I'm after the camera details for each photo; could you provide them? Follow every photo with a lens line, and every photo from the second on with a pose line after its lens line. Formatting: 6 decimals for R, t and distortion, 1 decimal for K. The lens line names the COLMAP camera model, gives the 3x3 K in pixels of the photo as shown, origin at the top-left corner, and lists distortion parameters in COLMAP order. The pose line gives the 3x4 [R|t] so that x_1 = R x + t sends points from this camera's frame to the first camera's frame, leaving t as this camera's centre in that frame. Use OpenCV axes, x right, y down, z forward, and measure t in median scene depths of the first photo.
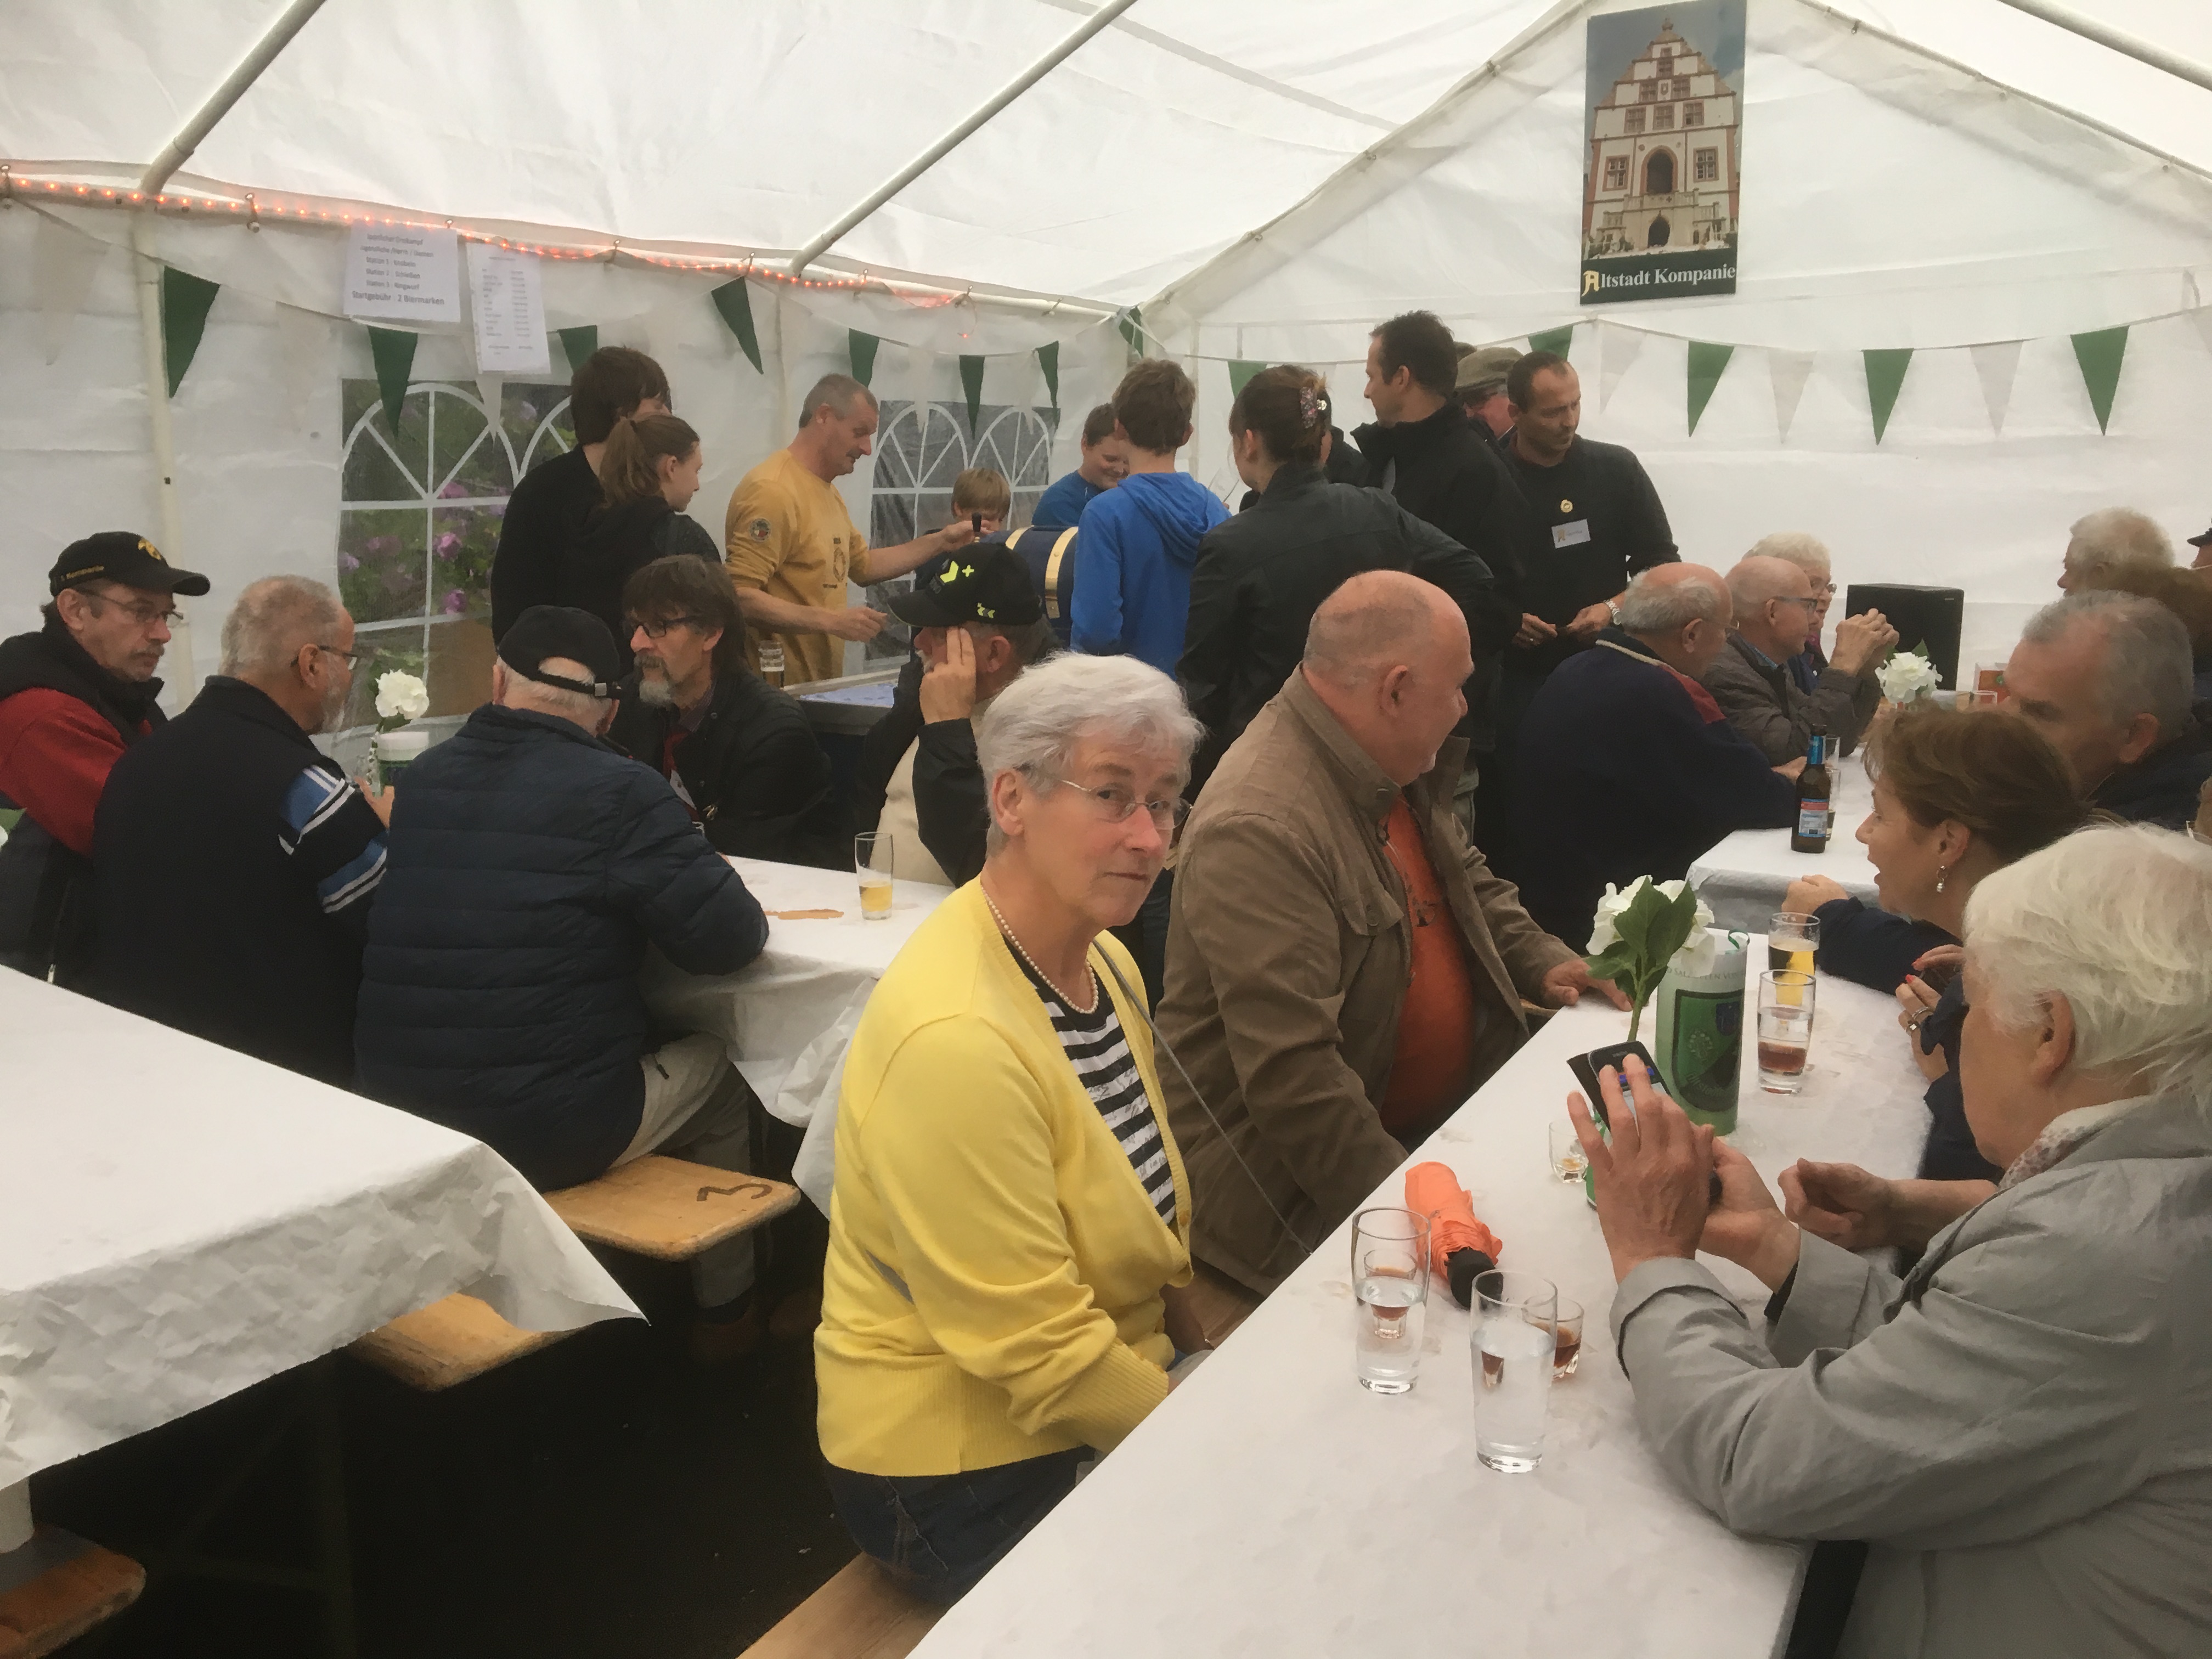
lens RADIAL K [[1863.8, 0, 1106.0], [0, 1863.8, 829.5], [0, 0, 1]] dist [0.094617, -0.152615]
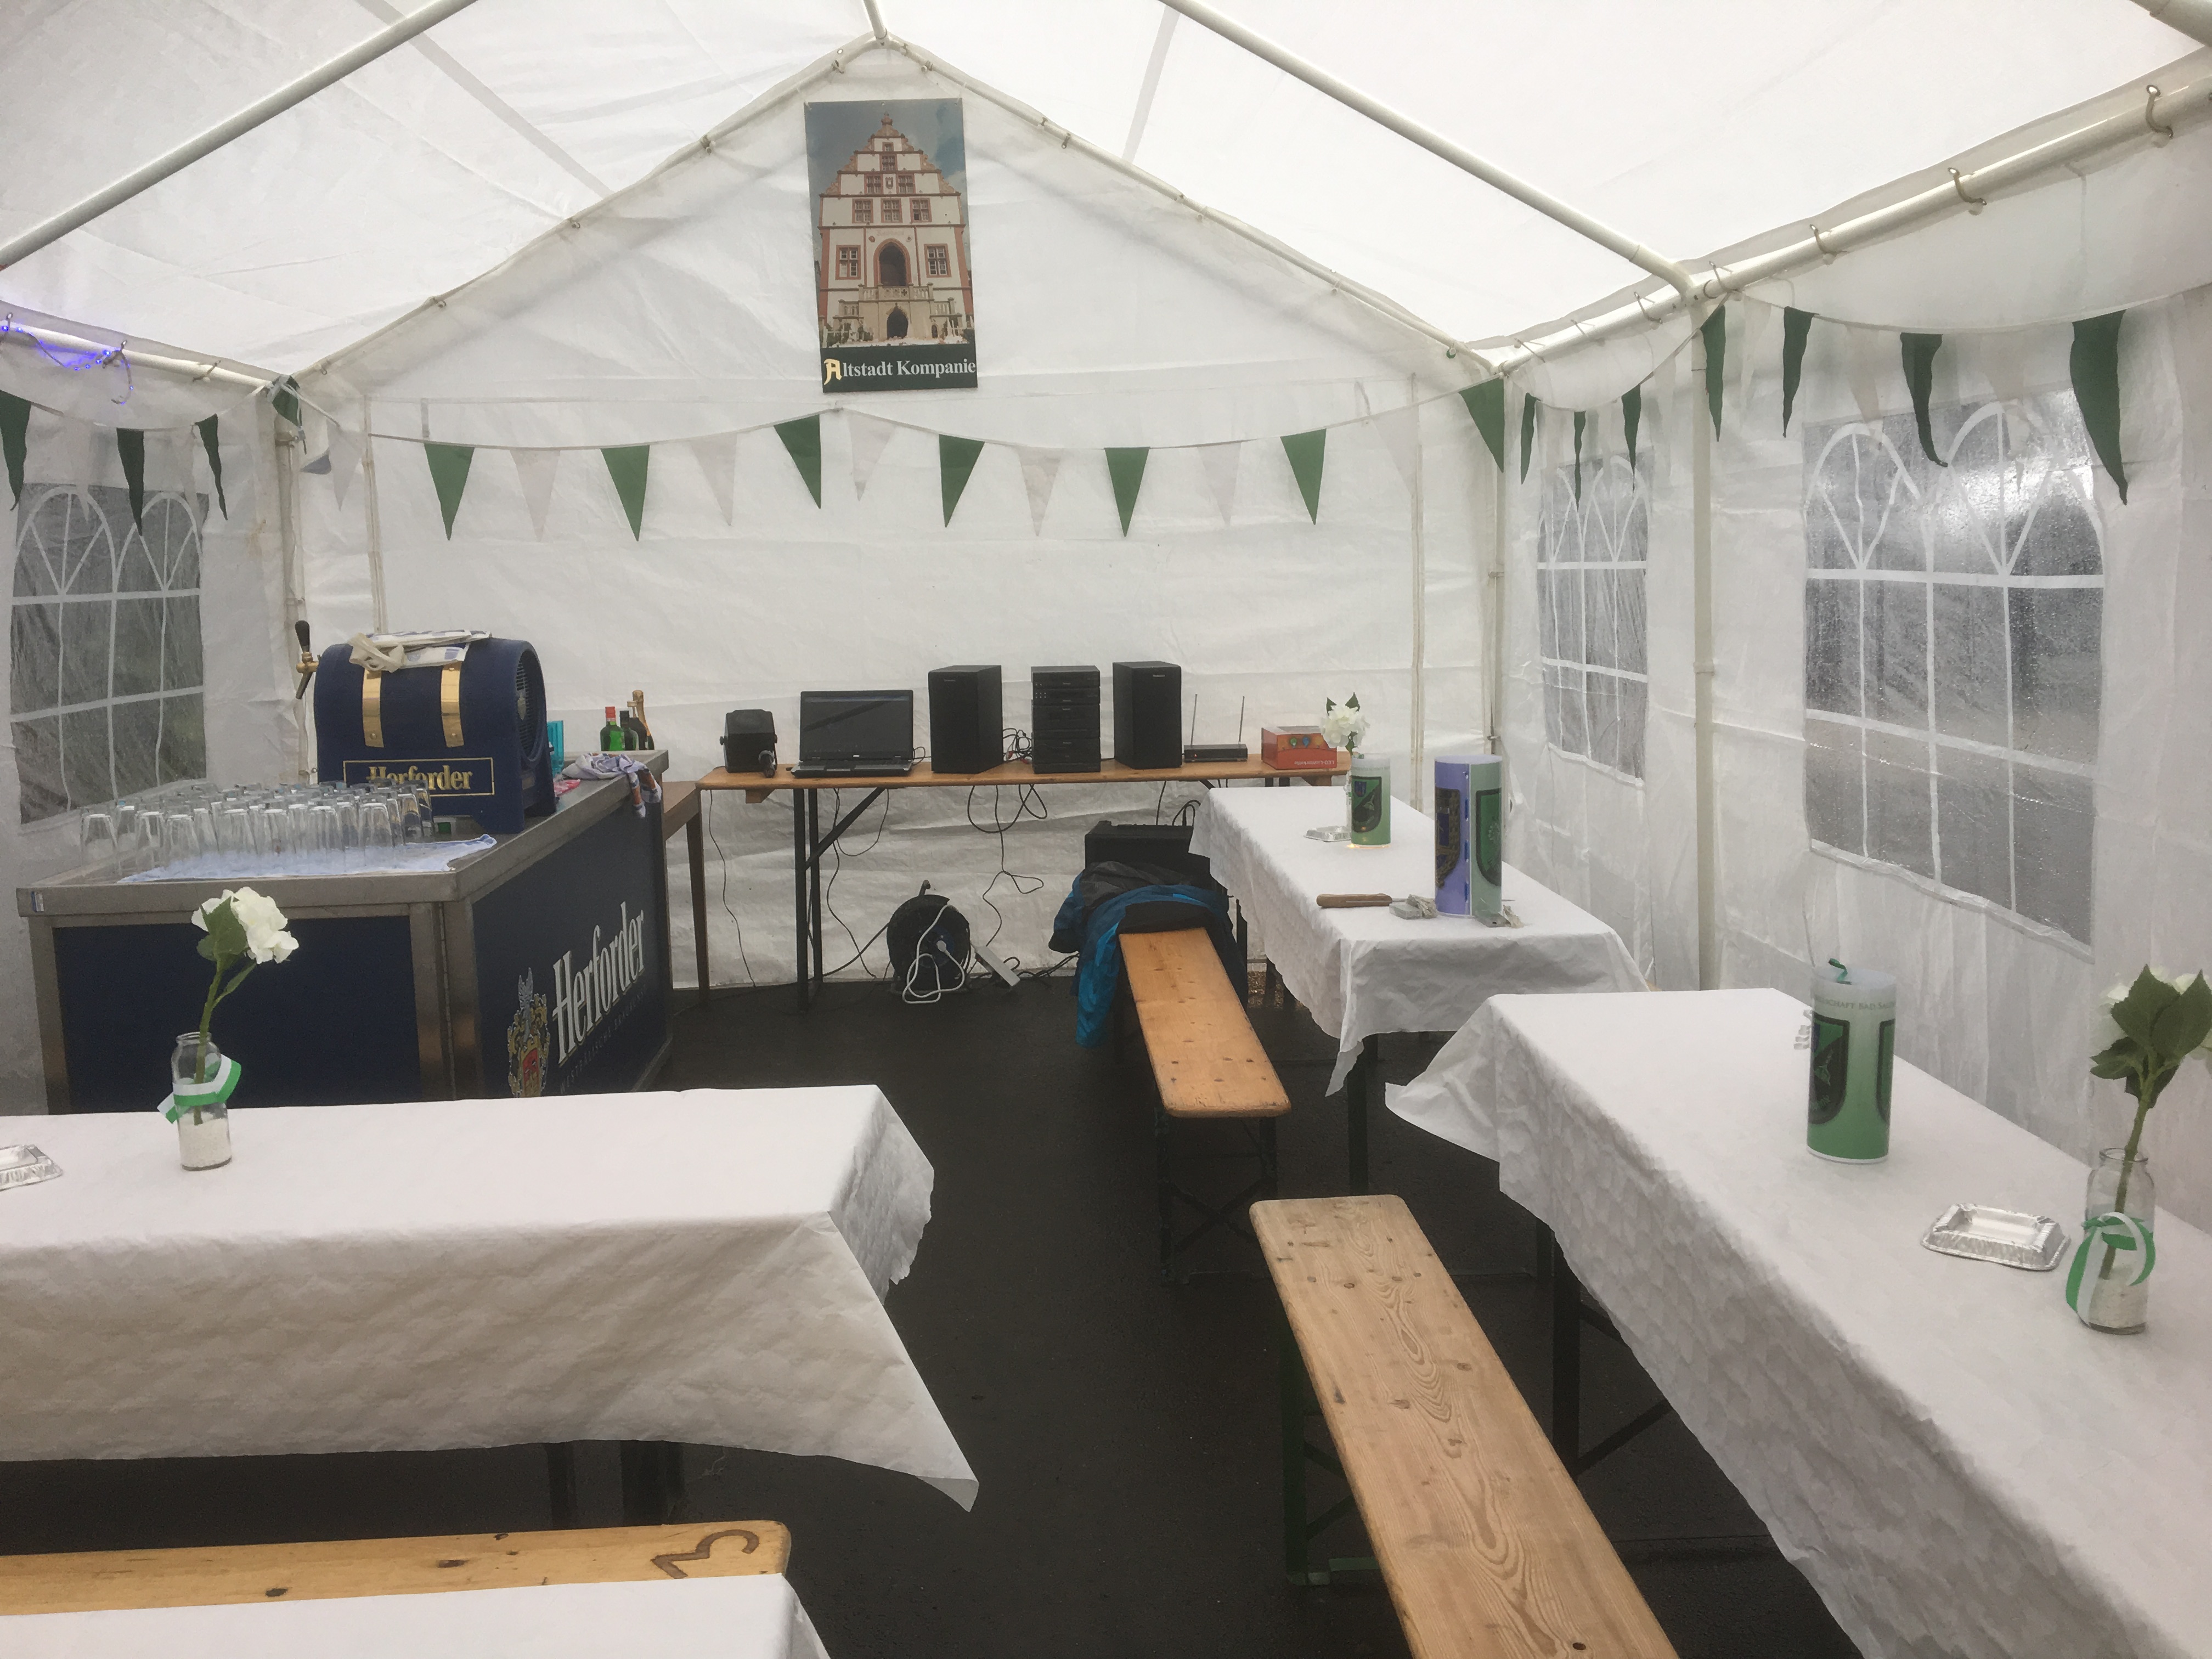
lens RADIAL K [[1884.4, 0, 1106.0], [0, 1884.4, 829.5], [0, 0, 1]] dist [0.000120, -0.005854]
pose [[0.832049, -0.092065, 0.547009, -0.181794], [0.119396, 0.992740, -0.014528, -0.025581], [-0.541701, 0.077398, 0.837000, 0.132970]]
